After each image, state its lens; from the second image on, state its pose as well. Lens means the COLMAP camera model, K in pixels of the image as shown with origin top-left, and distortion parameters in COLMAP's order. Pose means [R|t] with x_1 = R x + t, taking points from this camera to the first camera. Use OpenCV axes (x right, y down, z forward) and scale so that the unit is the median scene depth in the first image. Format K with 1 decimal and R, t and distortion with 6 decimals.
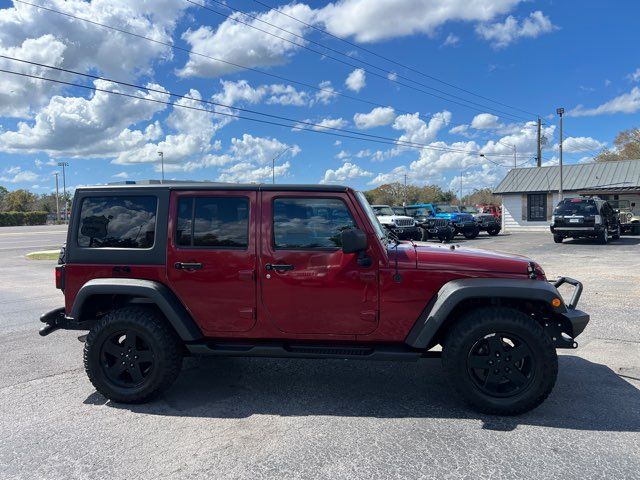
lens RADIAL K [[486.3, 0, 348.6], [0, 486.3, 240.5], [0, 0, 1]] dist [0.060187, -0.071079]
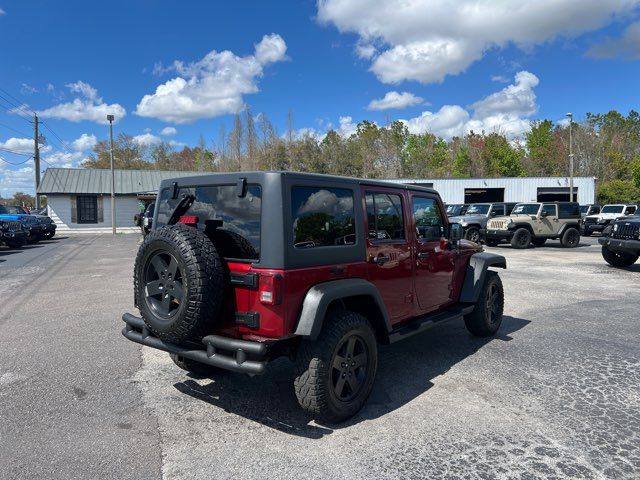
lens RADIAL K [[468.2, 0, 335.3], [0, 468.2, 239.7], [0, 0, 1]] dist [0.030127, 0.000237]
pose [[0.525655, -0.038593, 0.849822, -0.164324], [0.045256, 0.998824, 0.017367, -0.001349], [-0.849493, 0.029331, 0.526783, 0.077996]]
